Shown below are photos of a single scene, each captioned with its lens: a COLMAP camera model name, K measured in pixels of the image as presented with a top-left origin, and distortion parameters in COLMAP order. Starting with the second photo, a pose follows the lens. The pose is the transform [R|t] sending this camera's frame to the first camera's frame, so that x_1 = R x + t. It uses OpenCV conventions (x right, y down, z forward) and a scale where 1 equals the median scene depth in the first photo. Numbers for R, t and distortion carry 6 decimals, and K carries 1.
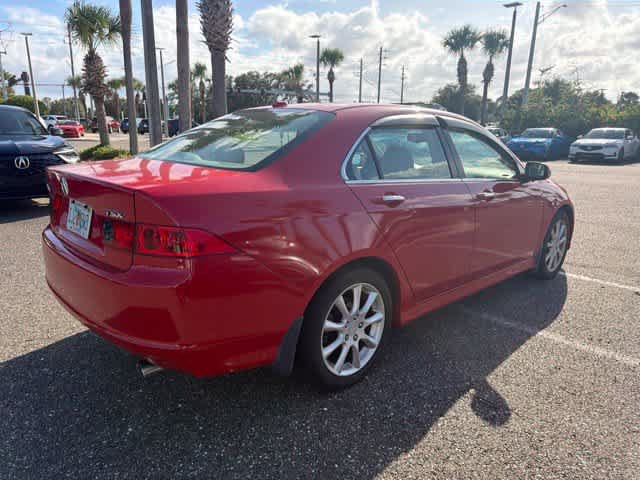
lens RADIAL K [[451.7, 0, 324.5], [0, 451.7, 241.2], [0, 0, 1]] dist [0.008307, -0.014138]
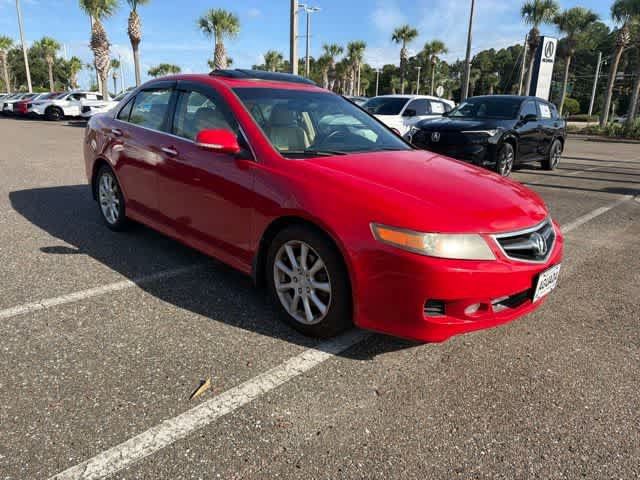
lens RADIAL K [[455.7, 0, 323.1], [0, 455.7, 227.4], [0, 0, 1]] dist [0.043443, -0.058422]
pose [[0.007286, 0.232420, -0.972588, 0.178865], [-0.273158, 0.936085, 0.221651, -0.032805], [0.961942, 0.264056, 0.070308, 0.159118]]
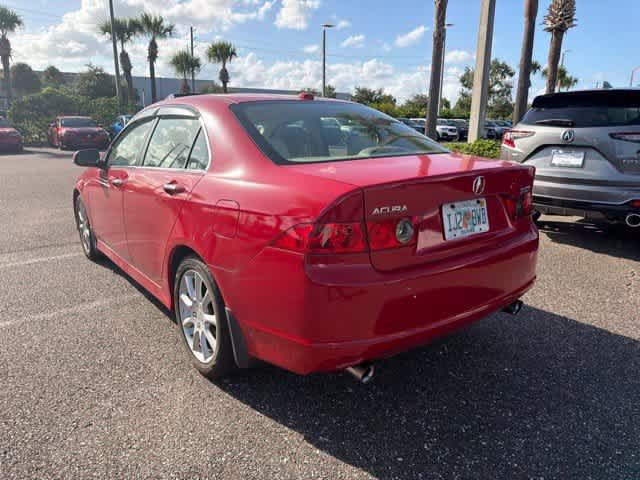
lens RADIAL K [[449.8, 0, 323.2], [0, 449.8, 235.9], [0, 0, 1]] dist [0.054092, -0.071065]
pose [[0.106500, -0.260467, 0.959591, -0.123192], [0.233869, 0.944566, 0.230433, -0.025127], [-0.966418, 0.199878, 0.161511, 0.094758]]
